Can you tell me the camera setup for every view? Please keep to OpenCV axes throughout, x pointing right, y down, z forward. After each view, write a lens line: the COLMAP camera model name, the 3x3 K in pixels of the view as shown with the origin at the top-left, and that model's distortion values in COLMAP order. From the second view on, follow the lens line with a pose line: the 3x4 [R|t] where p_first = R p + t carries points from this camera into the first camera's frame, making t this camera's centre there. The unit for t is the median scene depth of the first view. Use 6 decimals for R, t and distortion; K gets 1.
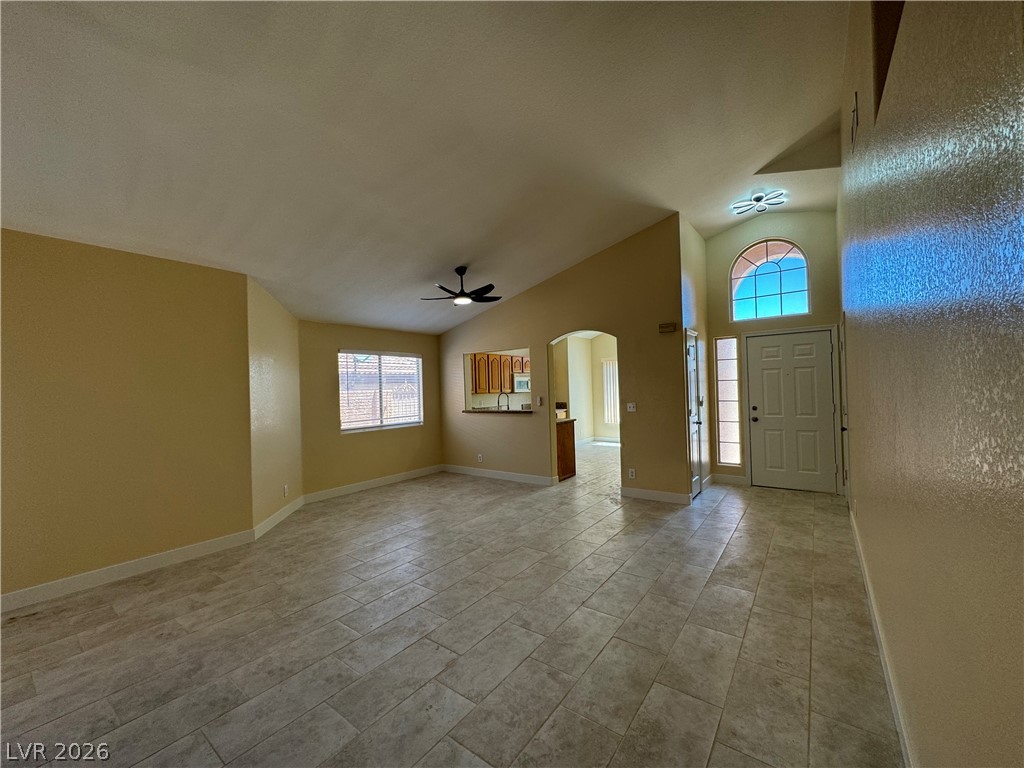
lens RADIAL K [[409.9, 0, 517.7], [0, 409.9, 386.3], [0, 0, 1]] dist [-0.000019, 0.000721]
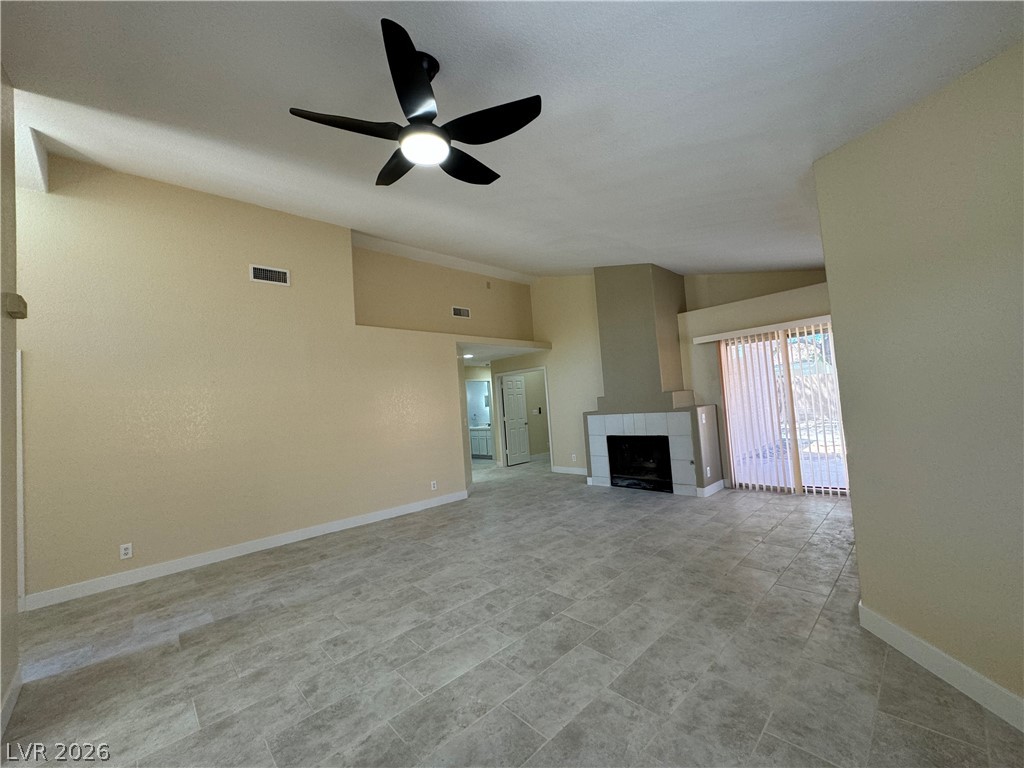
lens RADIAL K [[409.9, 0, 511.9], [0, 409.9, 386.1], [0, 0, 1]] dist [-0.000019, 0.000721]
pose [[-0.978499, 0.108312, 0.175521, -0.262445], [0.099461, 0.993321, -0.058489, 0.030994], [-0.180684, -0.039774, -0.982737, 1.401113]]
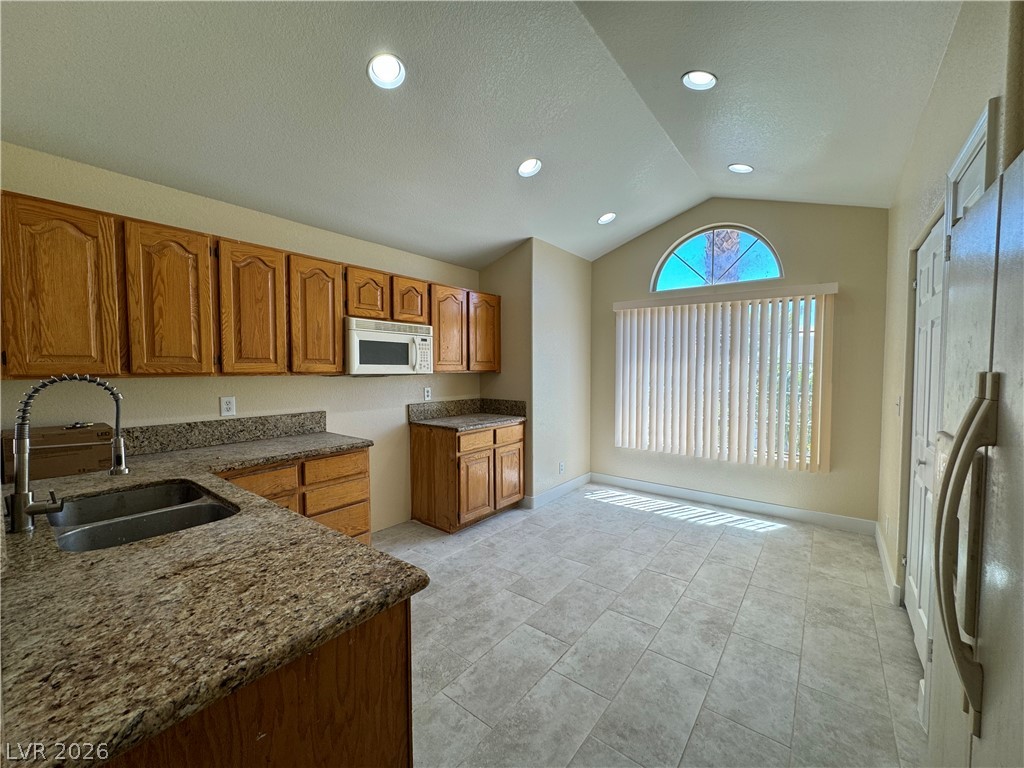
lens RADIAL K [[409.9, 0, 508.6], [0, 409.9, 386.3], [0, 0, 1]] dist [-0.000019, 0.000721]
pose [[0.998778, 0.029479, -0.039663, 0.241863], [-0.027657, 0.998571, 0.045721, 0.010361], [0.040954, -0.044568, 0.998167, 1.195167]]
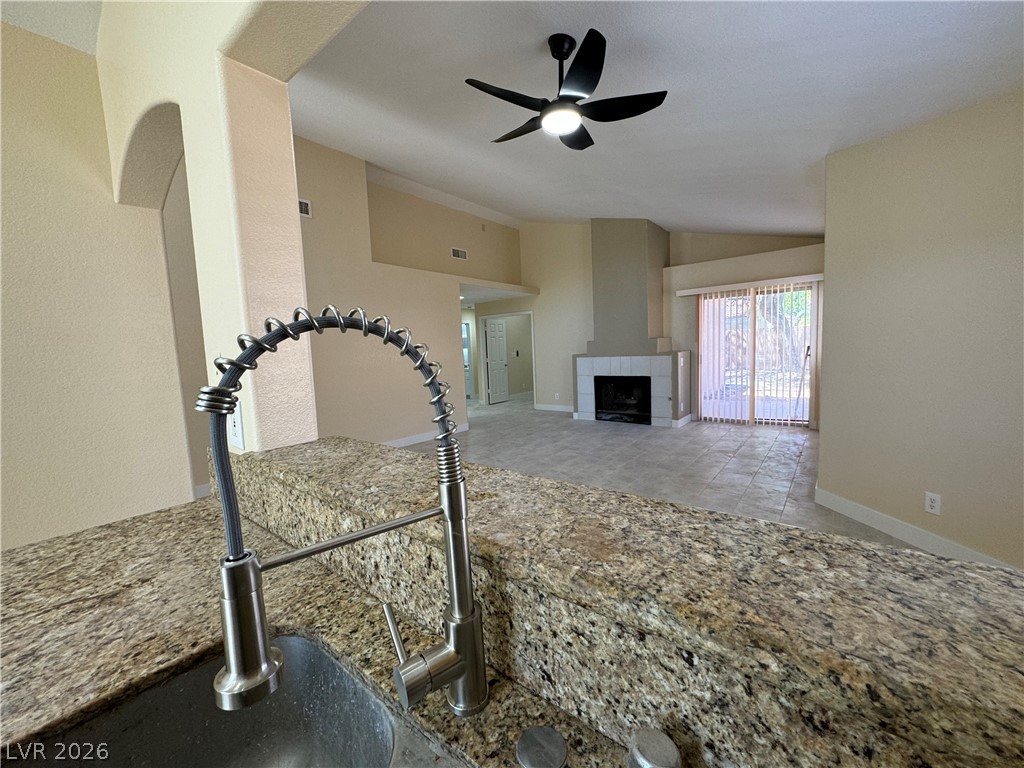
lens RADIAL K [[409.9, 0, 514.8], [0, 409.9, 386.9], [0, 0, 1]] dist [-0.000019, 0.000721]
pose [[-0.996503, 0.067887, 0.048707, -0.092972], [0.071942, 0.993609, 0.086986, 0.032706], [-0.042490, 0.090186, -0.995018, 1.533711]]
